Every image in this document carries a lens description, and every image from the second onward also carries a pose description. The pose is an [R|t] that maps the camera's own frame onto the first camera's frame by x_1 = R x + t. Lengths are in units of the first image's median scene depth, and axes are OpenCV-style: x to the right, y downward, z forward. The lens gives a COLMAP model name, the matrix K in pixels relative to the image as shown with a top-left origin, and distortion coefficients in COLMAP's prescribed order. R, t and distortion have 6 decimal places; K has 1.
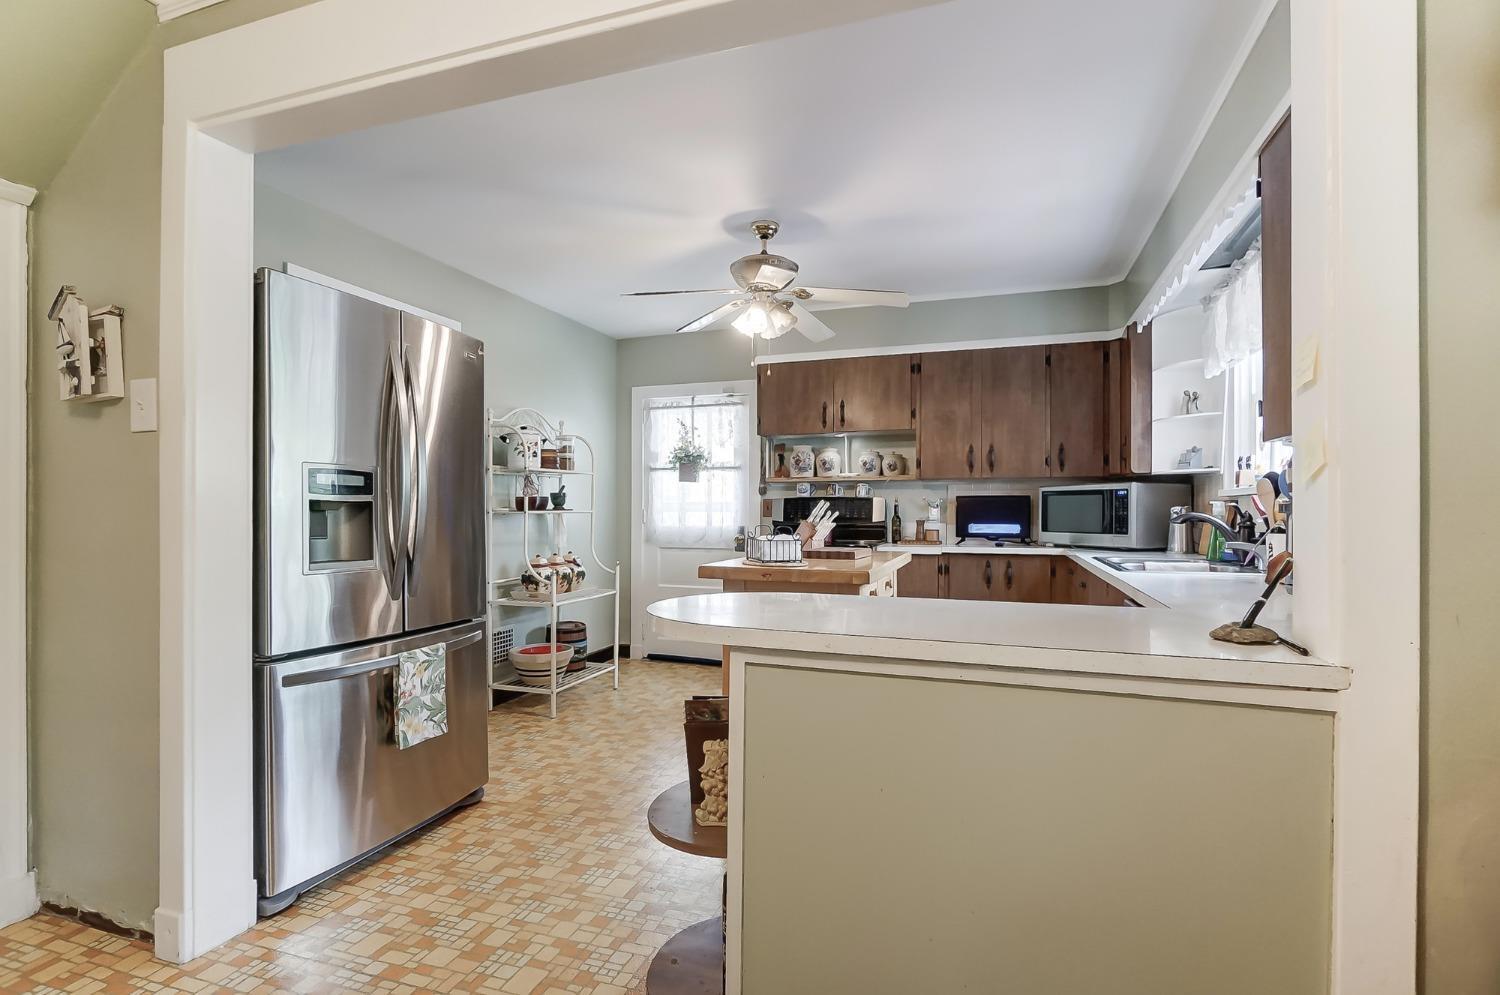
lens RADIAL K [[743.2, 0, 749.3], [0, 743.2, 514.0], [0, 0, 1]] dist [-0.000549, -0.000136]
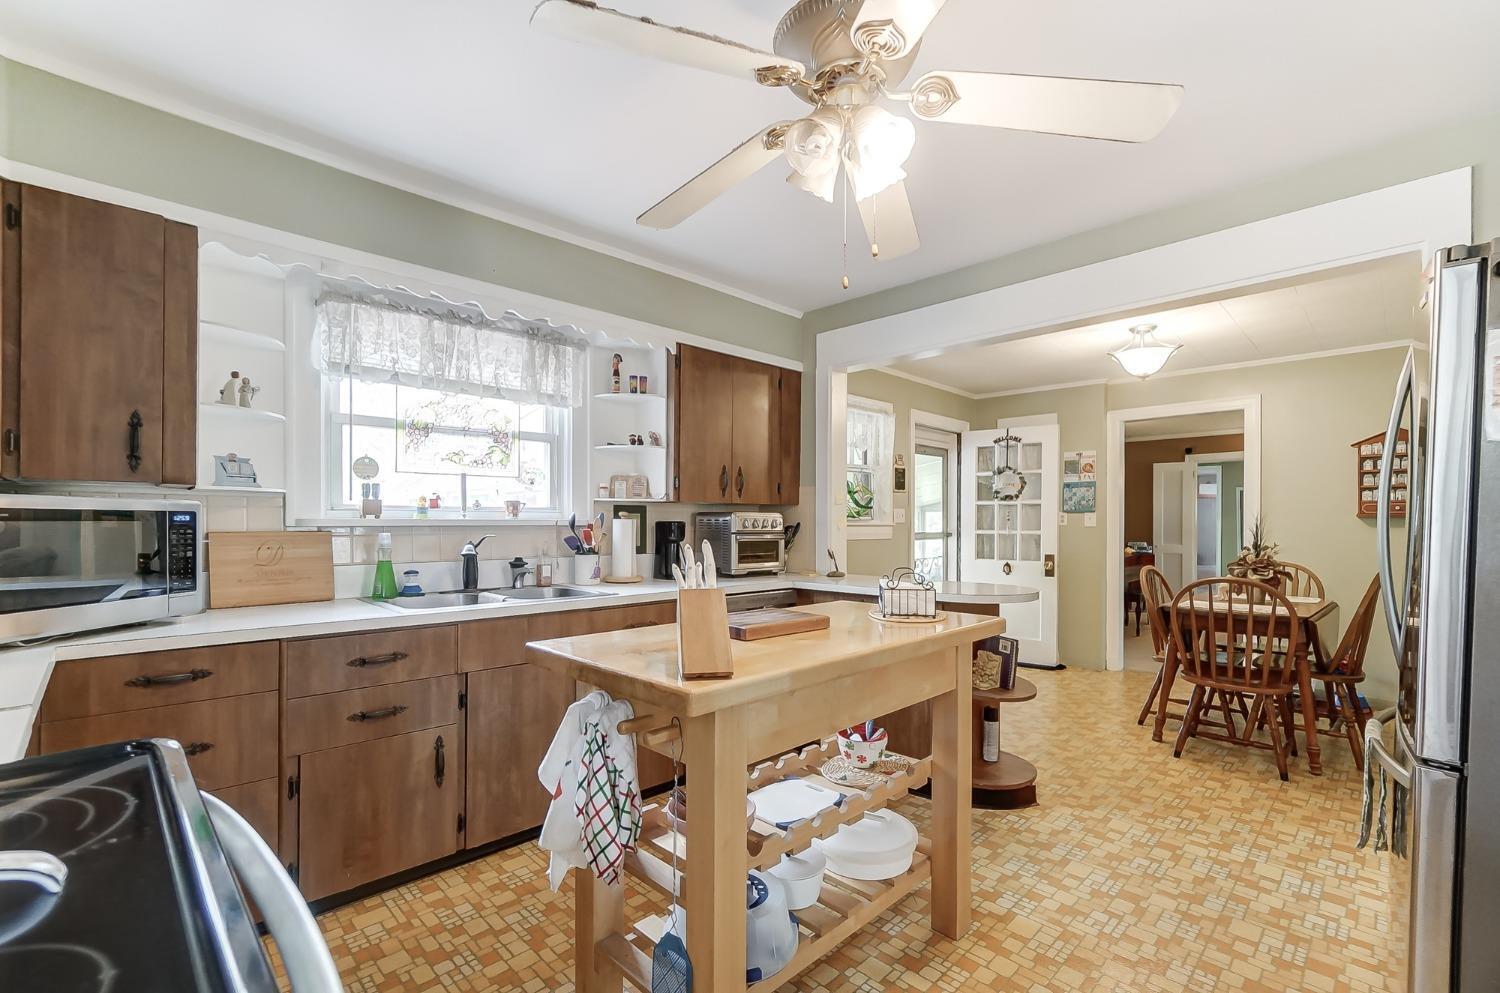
lens RADIAL K [[653.7, 0, 738.6], [0, 653.7, 515.7], [0, 0, 1]] dist [-0.000824, -0.000216]
pose [[-0.888106, -0.002139, 0.459634, -0.083689], [-0.003801, 0.999989, -0.002691, -0.026182], [-0.459623, -0.004137, -0.888104, 1.060104]]
